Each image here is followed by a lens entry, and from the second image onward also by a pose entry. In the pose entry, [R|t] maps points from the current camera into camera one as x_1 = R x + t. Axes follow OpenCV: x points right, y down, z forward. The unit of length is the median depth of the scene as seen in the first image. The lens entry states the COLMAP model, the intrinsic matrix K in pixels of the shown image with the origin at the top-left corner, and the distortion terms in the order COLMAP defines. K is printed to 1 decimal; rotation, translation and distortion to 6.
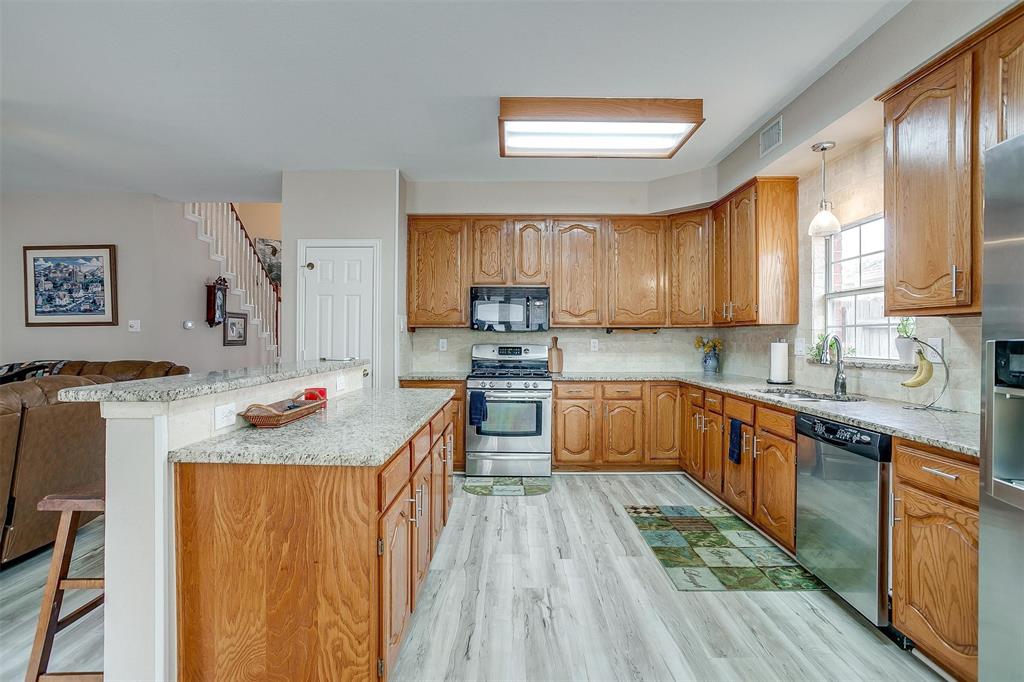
lens RADIAL K [[497.6, 0, 504.3], [0, 497.6, 336.9], [0, 0, 1]] dist [-0.054832, 0.029116]
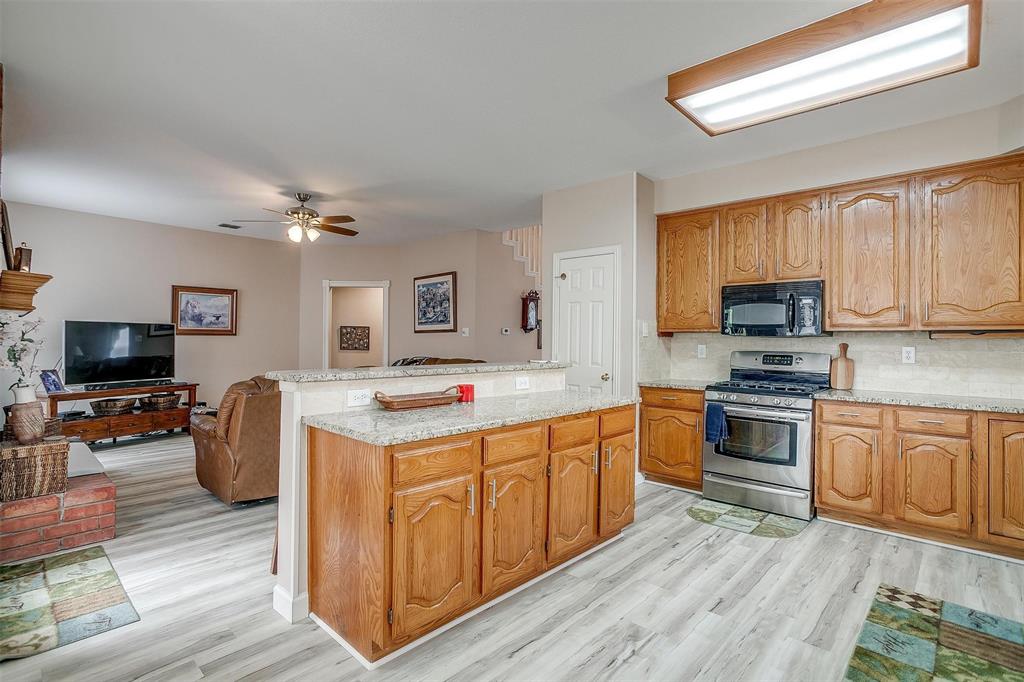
lens RADIAL K [[497.6, 0, 507.3], [0, 497.6, 338.0], [0, 0, 1]] dist [-0.054832, 0.029116]
pose [[0.737884, 0.002179, -0.674924, 0.259241], [-0.007914, 0.999954, -0.005425, -0.000326], [0.674881, 0.009344, 0.737868, 0.101595]]
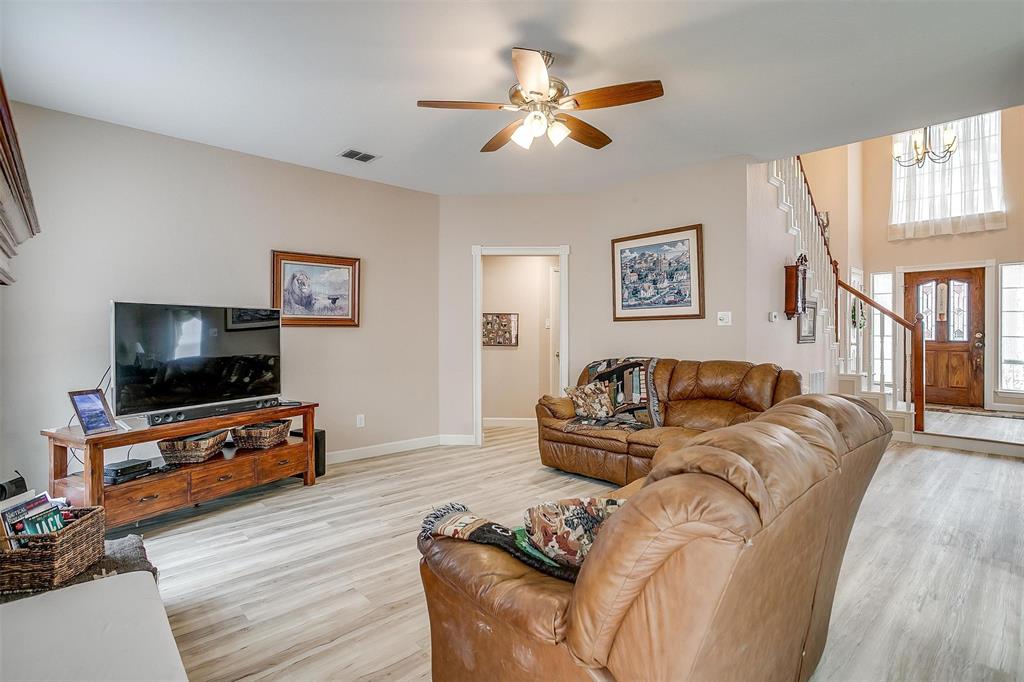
lens RADIAL K [[497.6, 0, 507.8], [0, 497.6, 334.7], [0, 0, 1]] dist [-0.054832, 0.029116]
pose [[0.684181, 0.004970, -0.729296, -0.461520], [-0.000766, 0.999981, 0.006096, -0.000207], [0.729312, -0.003612, 0.684171, 0.181602]]
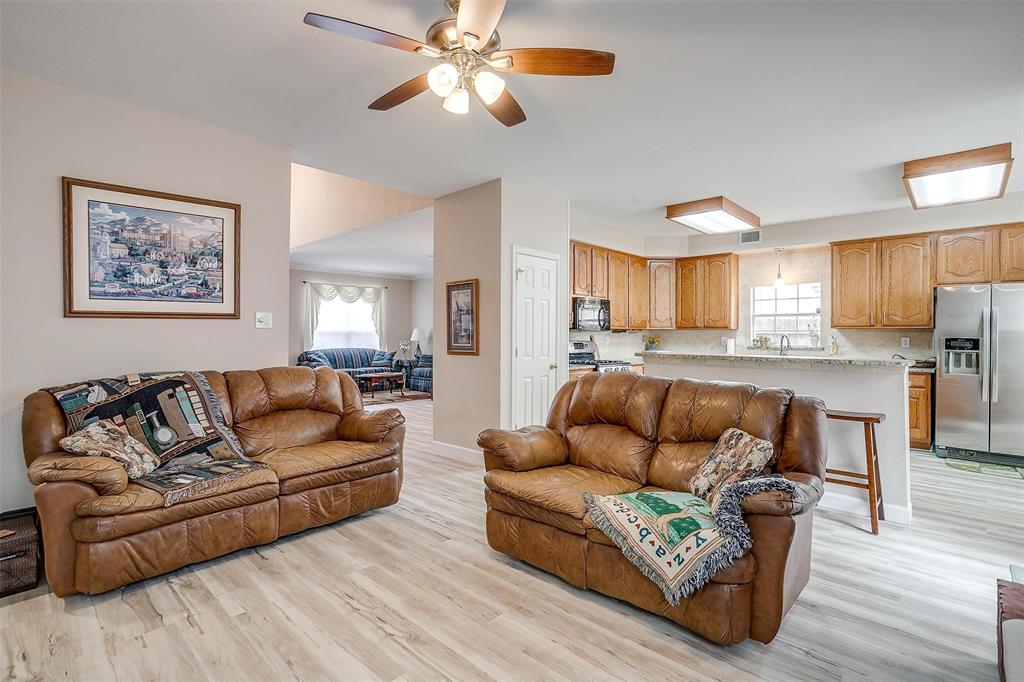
lens RADIAL K [[497.6, 0, 510.1], [0, 497.6, 334.8], [0, 0, 1]] dist [-0.054832, 0.029116]
pose [[0.682754, 0.001223, 0.730648, -1.204955], [-0.003112, 0.999994, 0.001235, -0.003154], [-0.730642, -0.003117, 0.682754, 0.256495]]
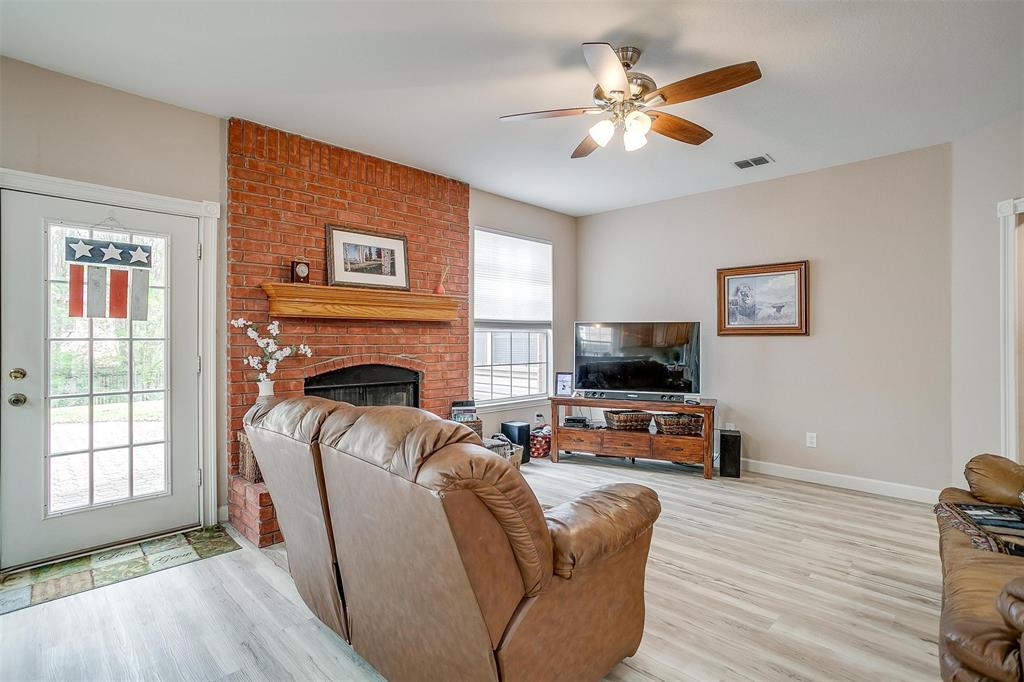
lens RADIAL K [[497.6, 0, 512.3], [0, 497.6, 334.8], [0, 0, 1]] dist [-0.054832, 0.029116]
pose [[-0.694274, -0.009070, -0.719653, -0.367718], [-0.003592, 0.999952, -0.009138, -0.000589], [0.719702, -0.003760, -0.694273, 0.936117]]
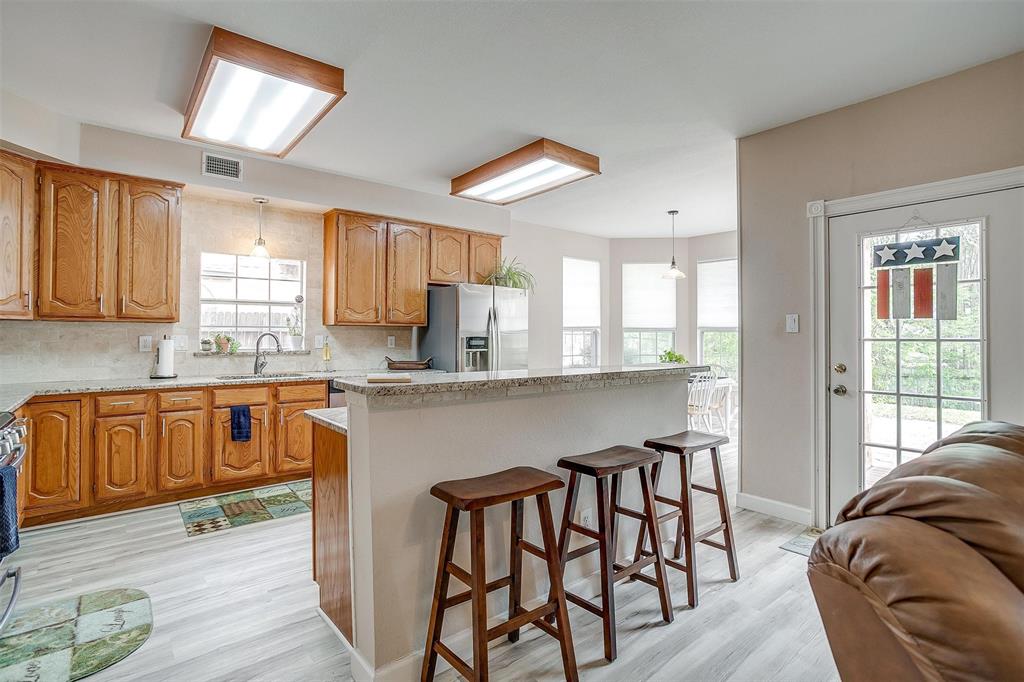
lens RADIAL K [[497.6, 0, 506.7], [0, 497.6, 331.6], [0, 0, 1]] dist [-0.054832, 0.029116]
pose [[-0.639454, 0.001769, 0.768827, -0.607919], [-0.006066, 0.999955, -0.007346, -0.002025], [-0.768805, -0.009361, -0.639414, 0.919272]]
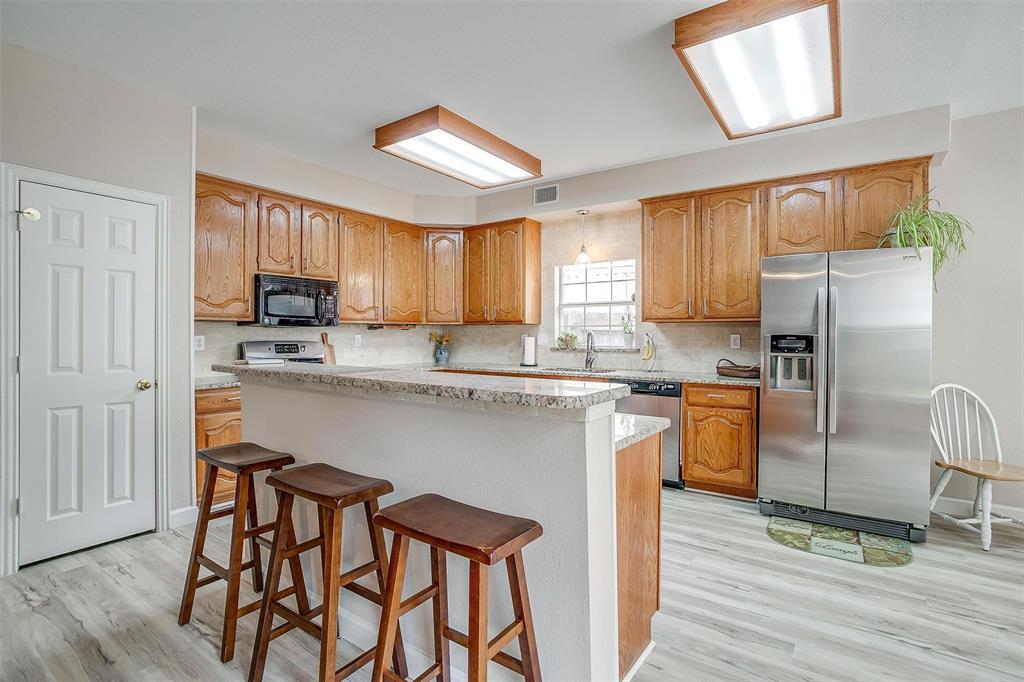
lens RADIAL K [[497.6, 0, 509.6], [0, 497.6, 337.4], [0, 0, 1]] dist [-0.054832, 0.029116]
pose [[0.571671, -0.006858, 0.820455, -0.540581], [-0.000938, 0.999959, 0.009013, -0.000056], [-0.820483, -0.005922, 0.571641, 0.187162]]
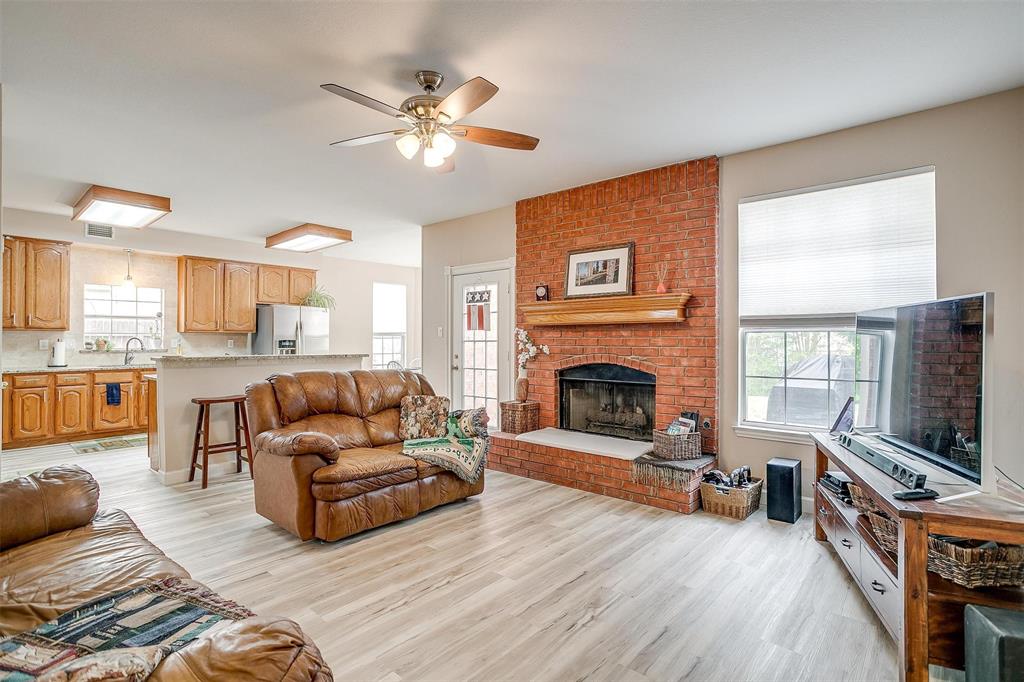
lens RADIAL K [[497.6, 0, 508.0], [0, 497.6, 338.1], [0, 0, 1]] dist [-0.054832, 0.029116]
pose [[-0.757684, -0.001334, 0.652621, -1.369126], [-0.004881, 0.999982, -0.003623, -0.001701], [-0.652604, -0.005930, -0.757676, 1.037181]]
